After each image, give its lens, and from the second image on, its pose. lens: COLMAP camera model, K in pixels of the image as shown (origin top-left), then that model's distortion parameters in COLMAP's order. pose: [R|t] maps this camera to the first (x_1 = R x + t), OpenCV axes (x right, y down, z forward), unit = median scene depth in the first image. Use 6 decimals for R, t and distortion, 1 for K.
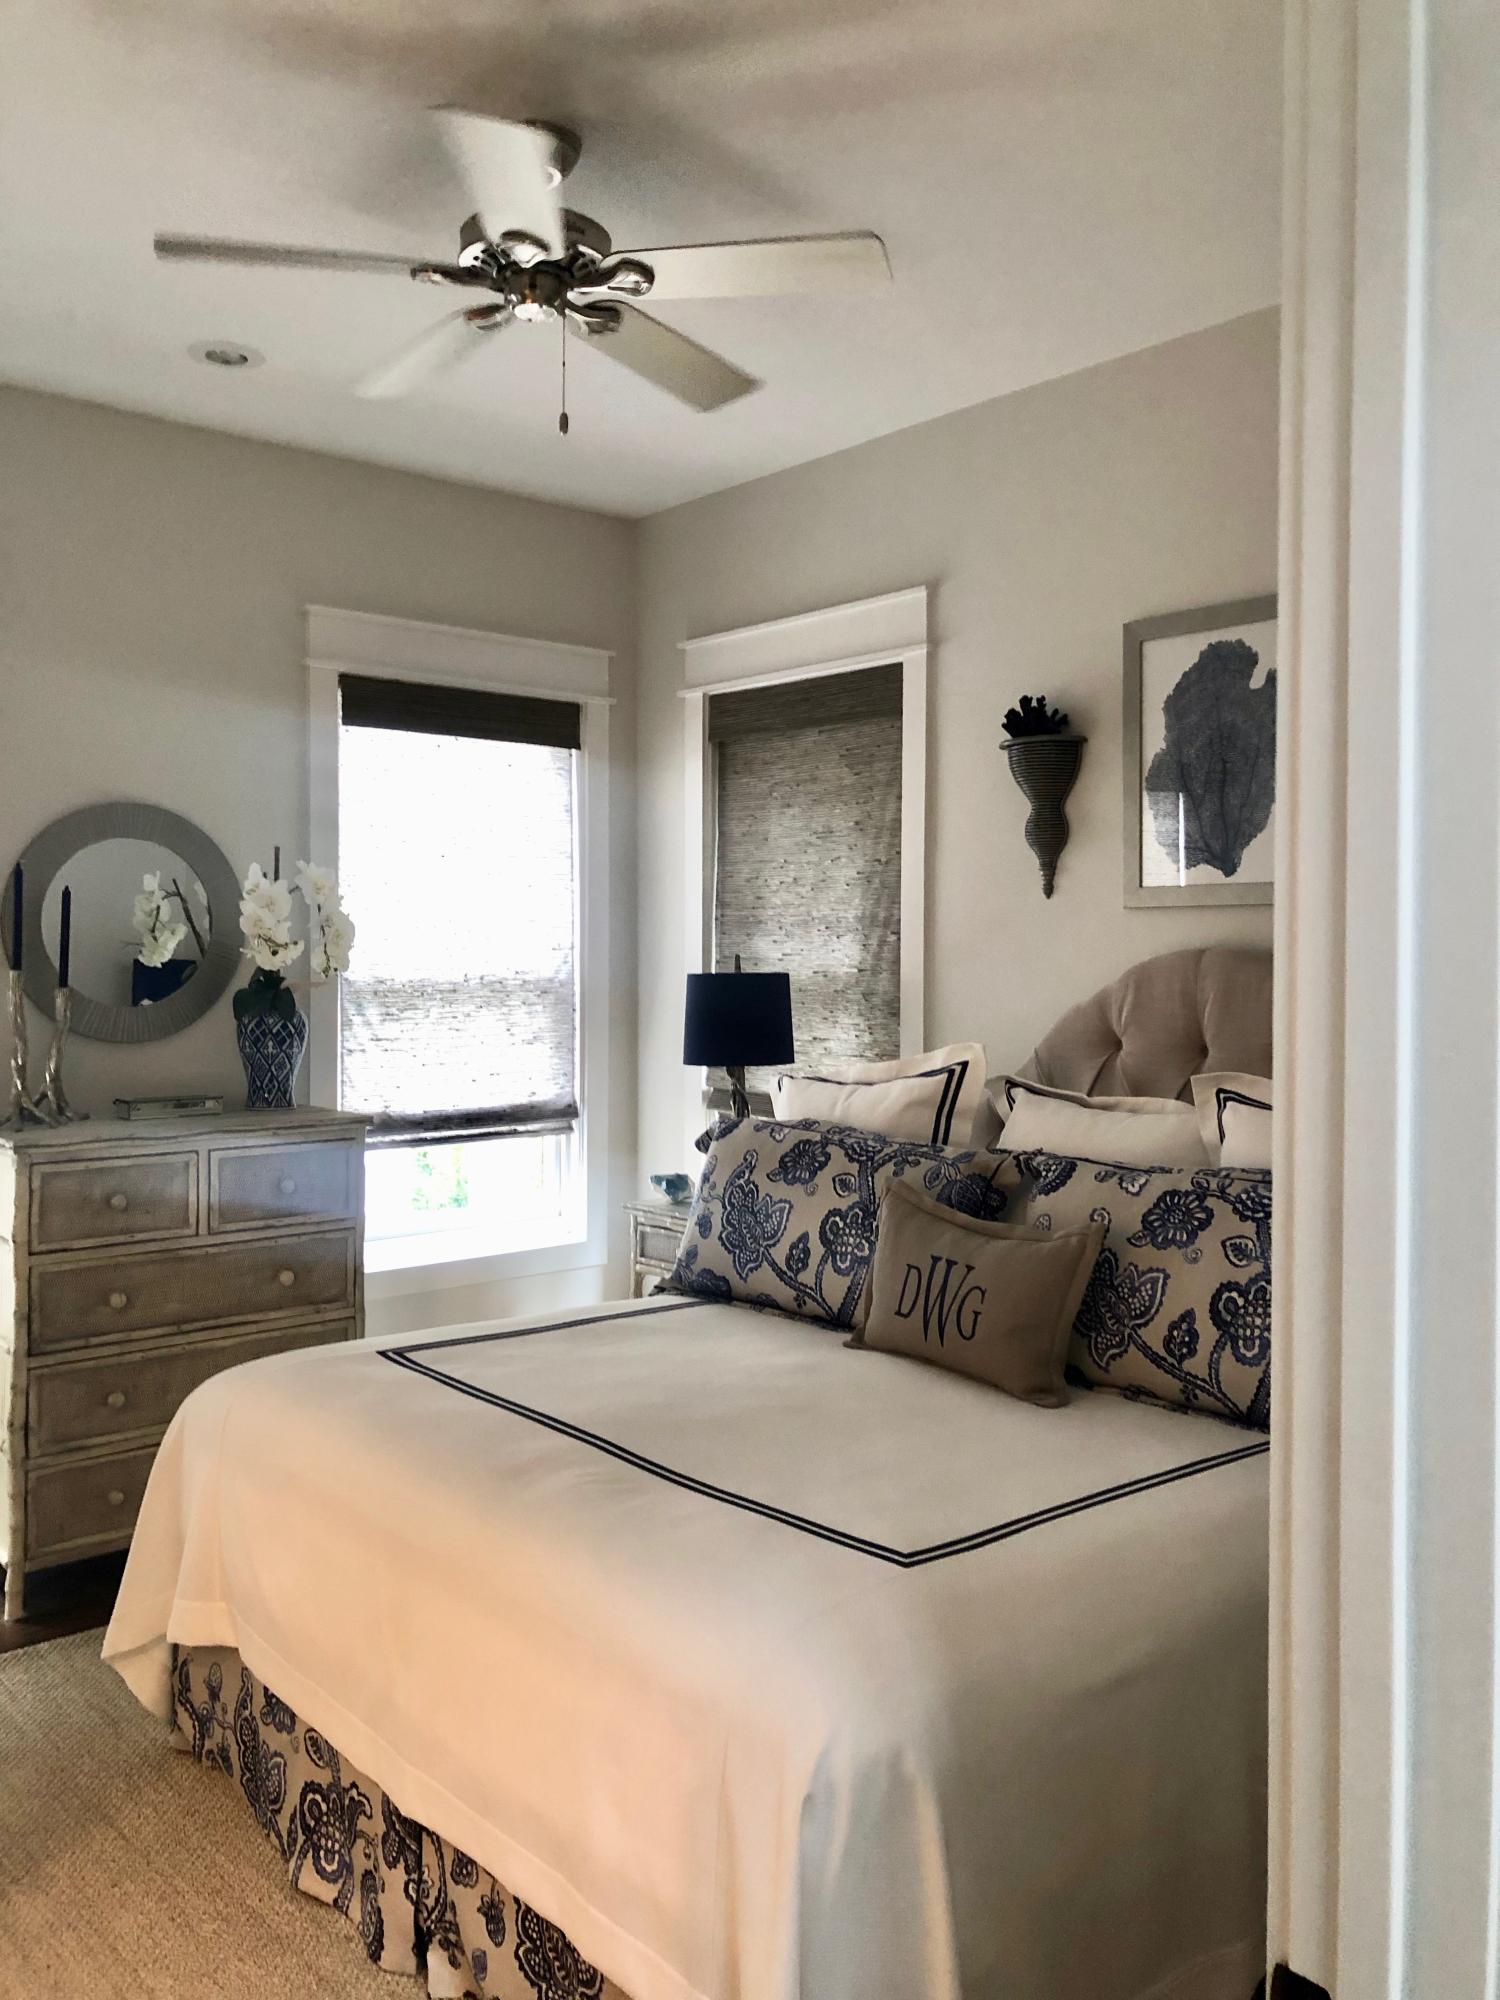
lens RADIAL K [[1645.5, 0, 763.9], [0, 1645.5, 1009.0], [0, 0, 1]] dist [0.007258, -0.020175]
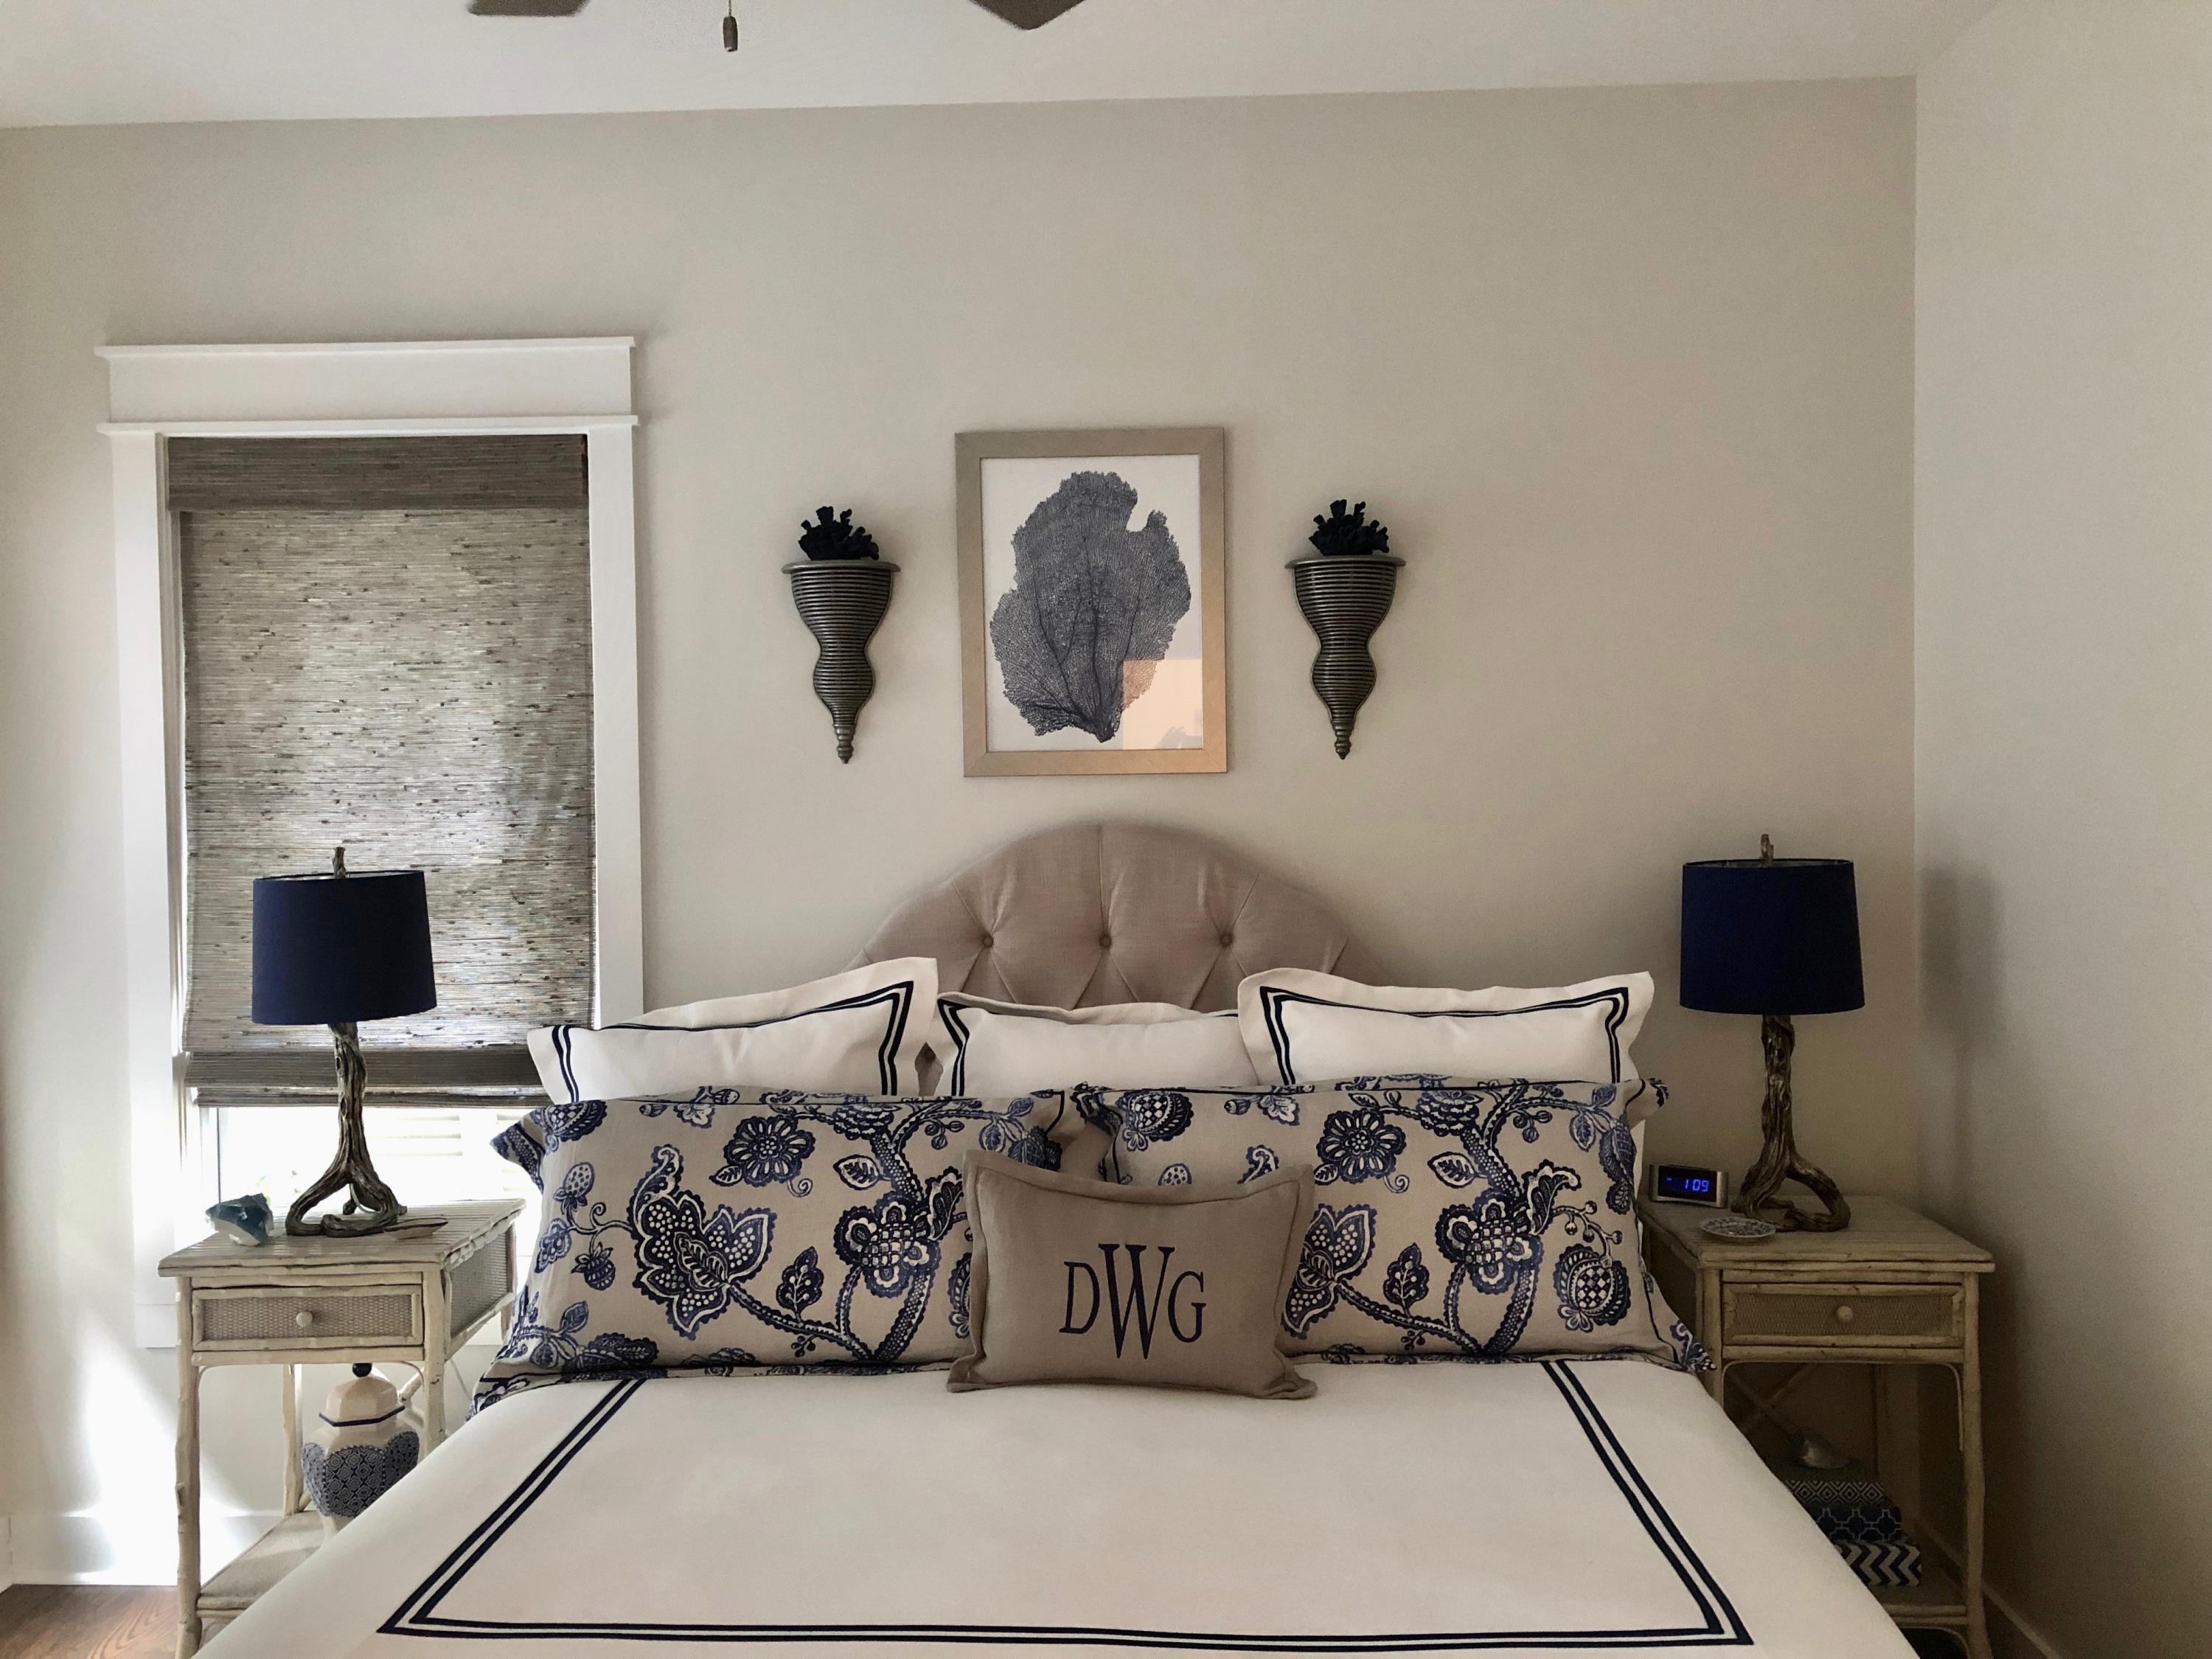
lens RADIAL K [[1819.9, 0, 1192.4], [0, 1819.9, 795.1], [0, 0, 1]] dist [0.007258, -0.020175]
pose [[0.655903, -0.018363, 0.754622, -0.410560], [0.037927, 0.999243, -0.008650, -0.041147], [-0.753892, 0.034294, 0.656103, 0.324200]]
